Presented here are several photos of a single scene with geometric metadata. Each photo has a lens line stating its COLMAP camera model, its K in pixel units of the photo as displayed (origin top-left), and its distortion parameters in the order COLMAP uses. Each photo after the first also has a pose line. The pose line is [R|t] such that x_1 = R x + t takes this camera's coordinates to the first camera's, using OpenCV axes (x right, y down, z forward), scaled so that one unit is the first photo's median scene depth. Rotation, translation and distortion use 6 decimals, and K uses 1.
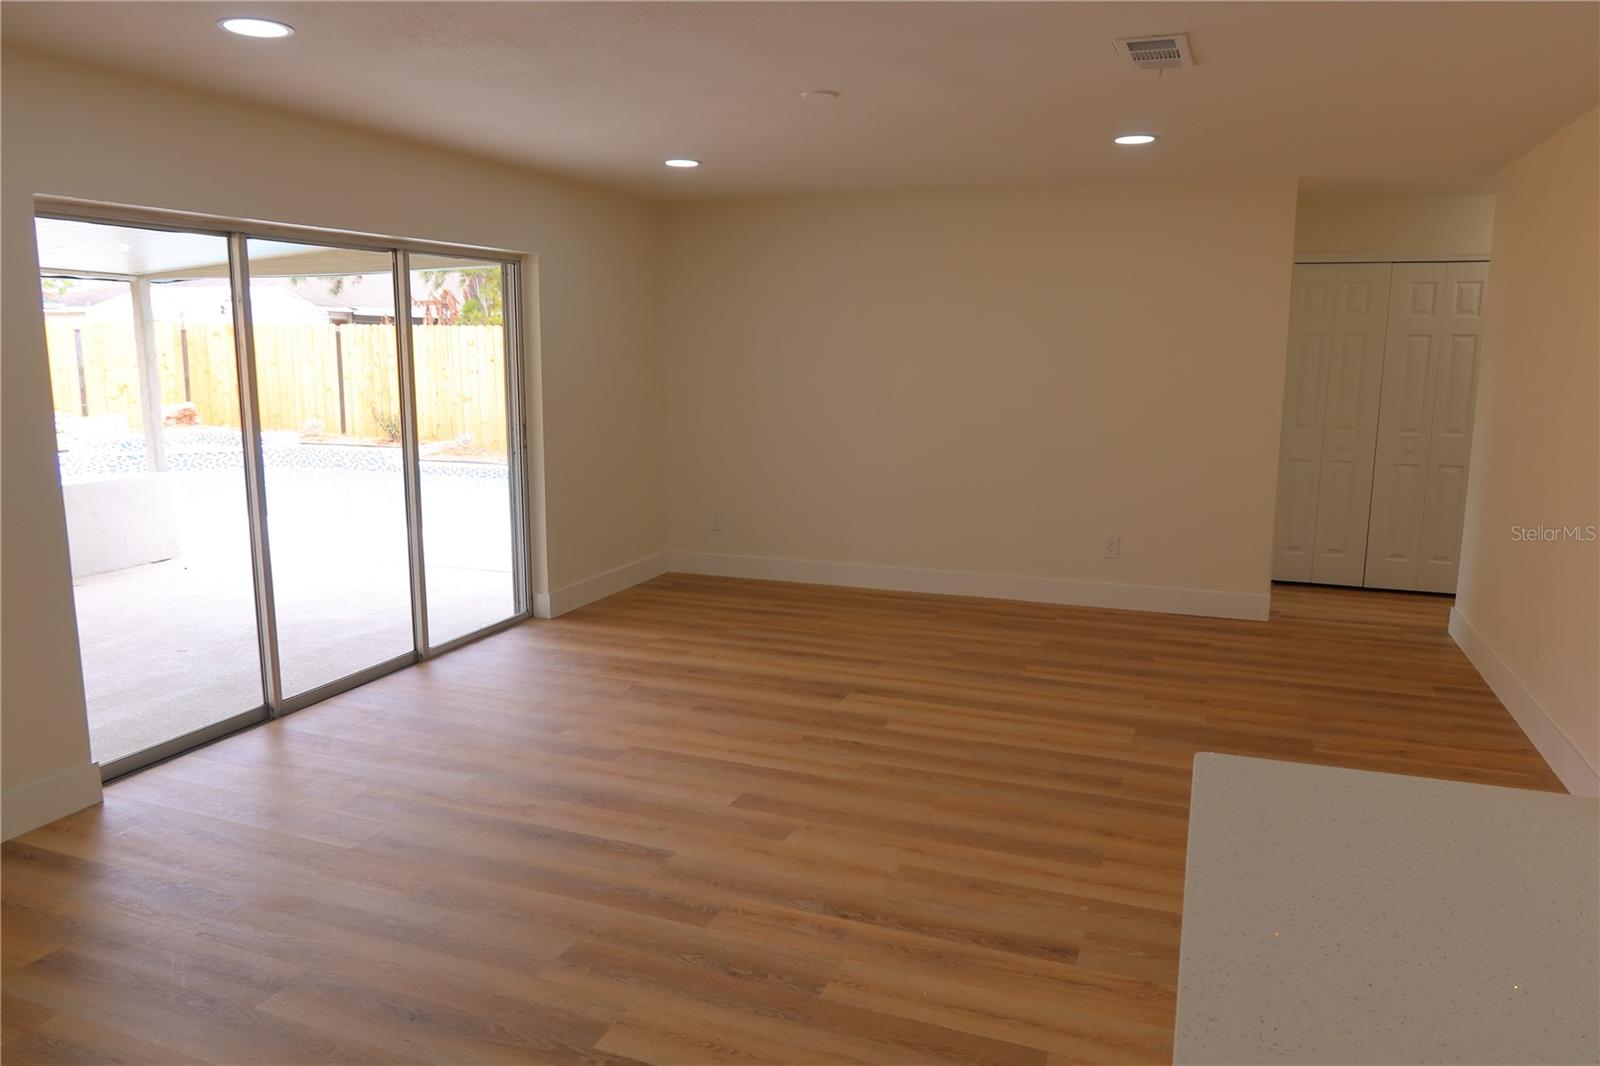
lens RADIAL K [[1100.8, 0, 794.8], [0, 1100.8, 538.2], [0, 0, 1]] dist [-0.007332, -0.001201]
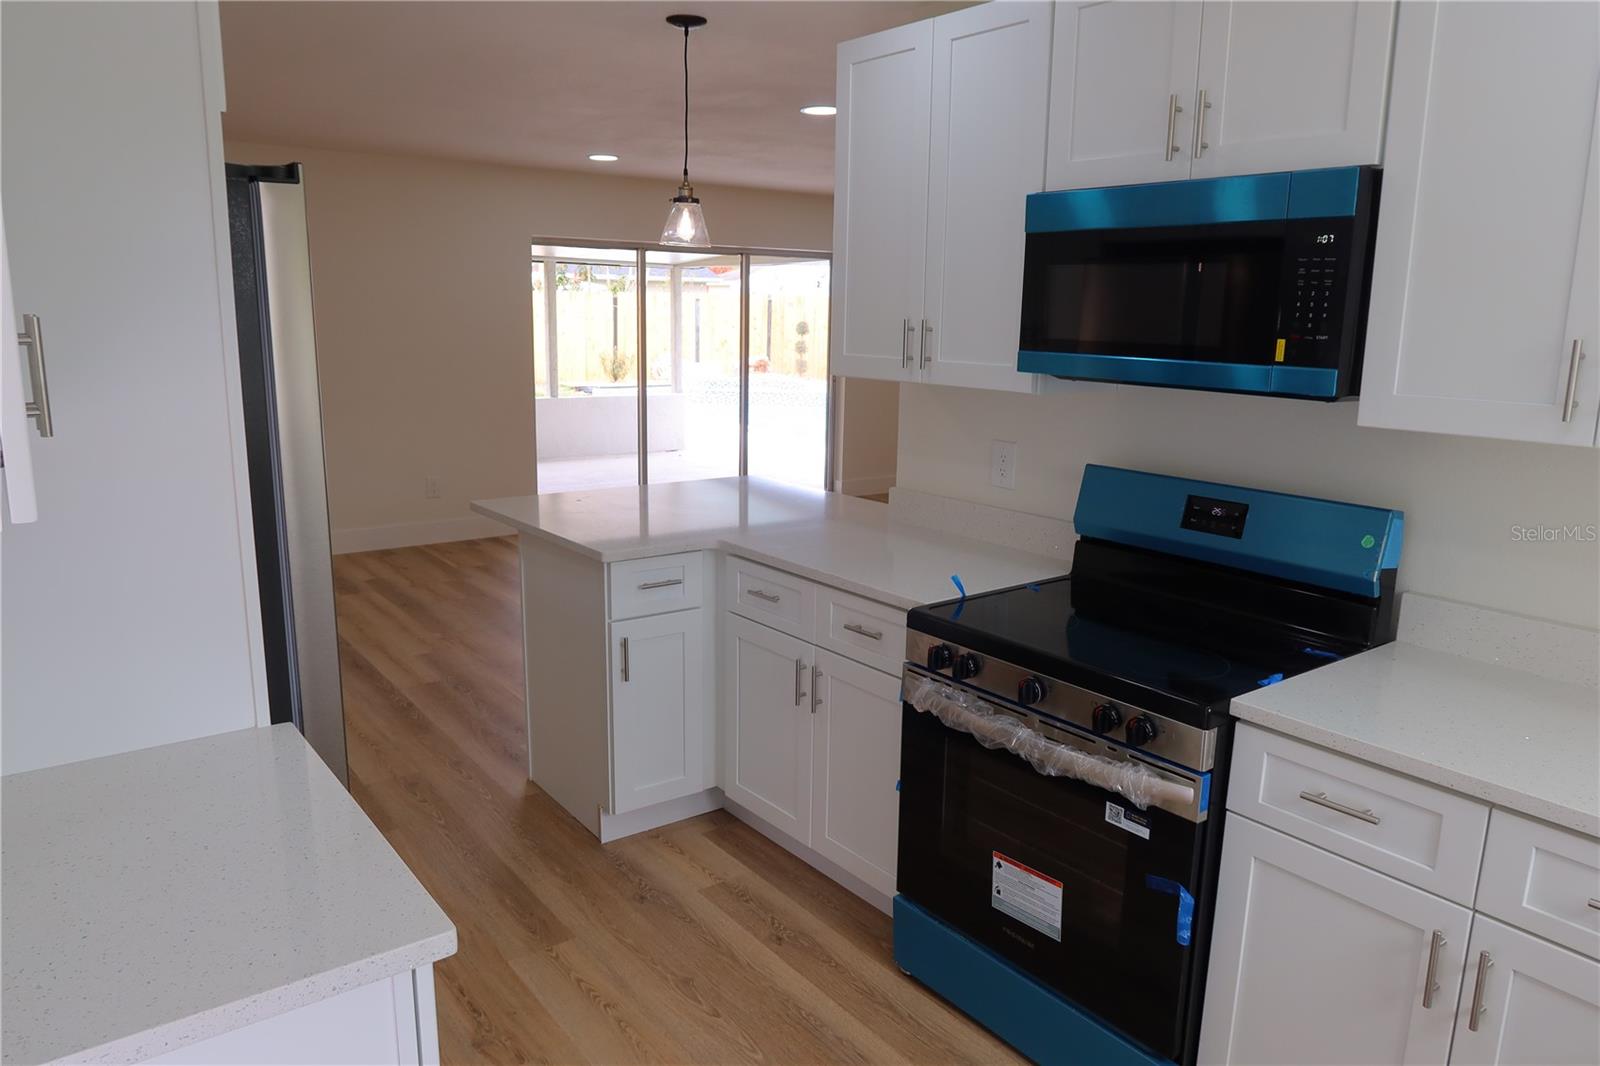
lens RADIAL K [[1100.8, 0, 806.6], [0, 1100.8, 534.3], [0, 0, 1]] dist [-0.007332, -0.001201]
pose [[0.856121, 0.117769, -0.503177, 0.491327], [-0.107975, 0.992961, 0.048691, 0.054354], [0.505370, 0.012645, 0.862810, -0.307169]]
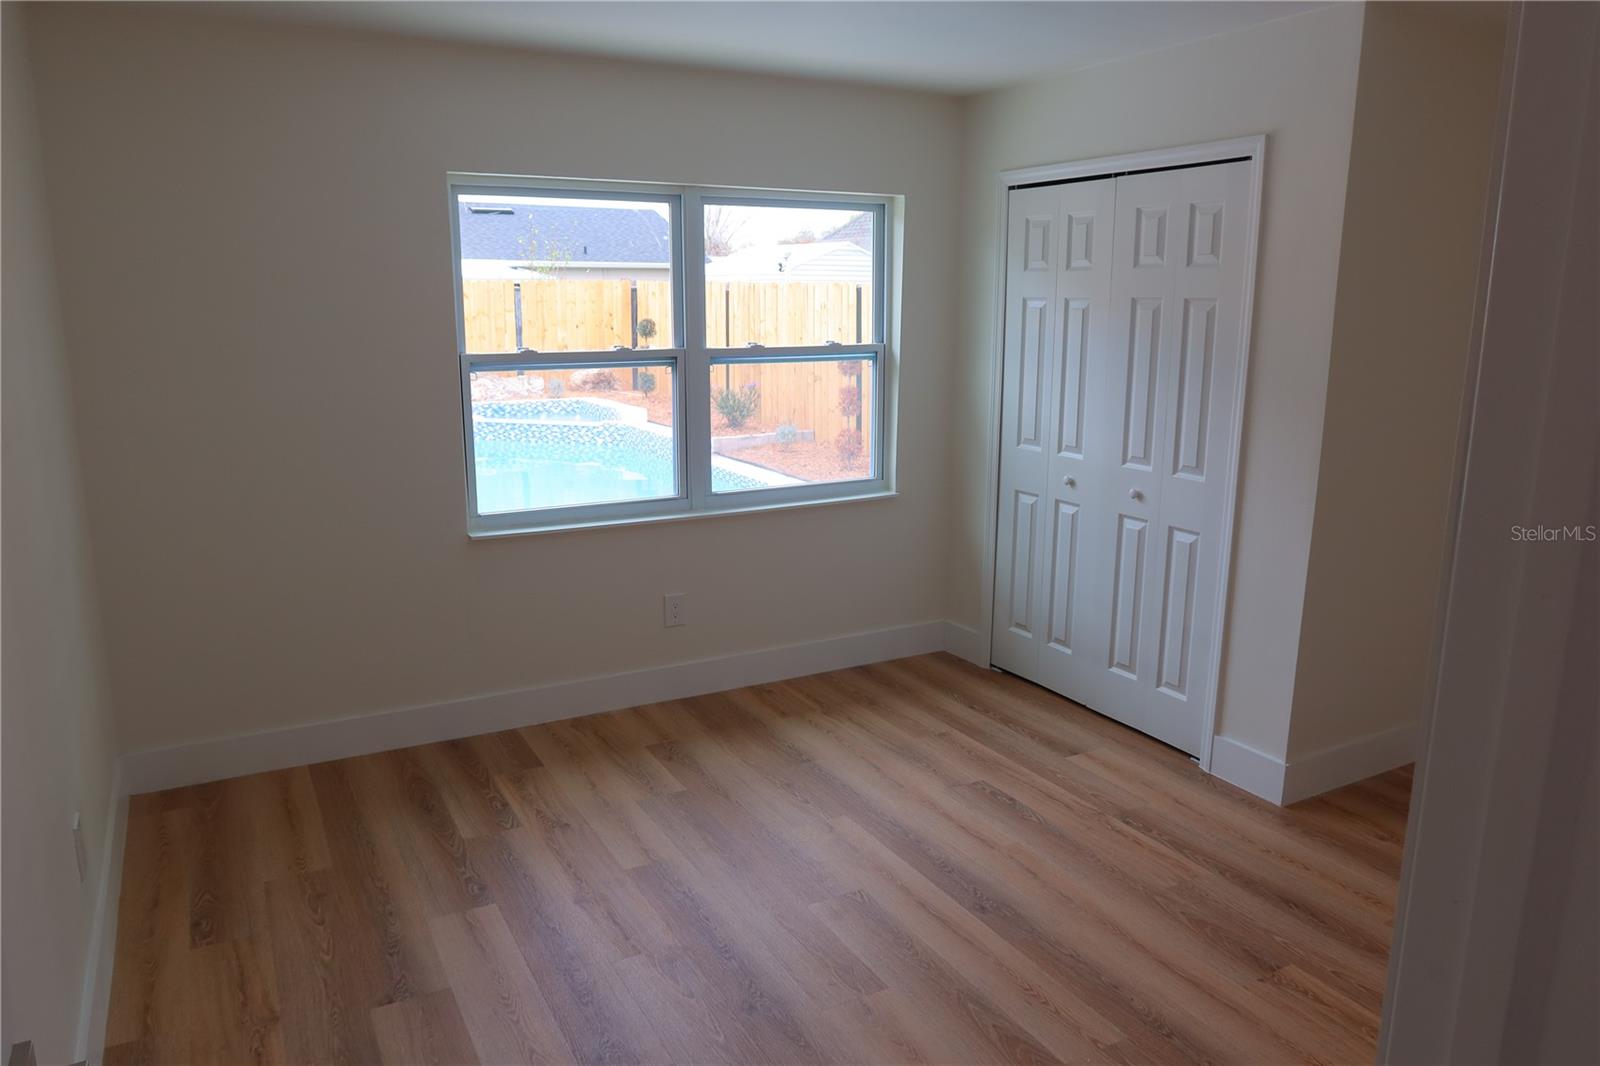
lens RADIAL K [[1100.8, 0, 800.7], [0, 1100.8, 535.1], [0, 0, 1]] dist [-0.007332, -0.001201]
pose [[0.785192, 0.134846, -0.604393, 0.432172], [-0.116557, 0.990741, 0.069619, -0.174978], [0.608185, 0.015782, 0.793639, 0.951508]]
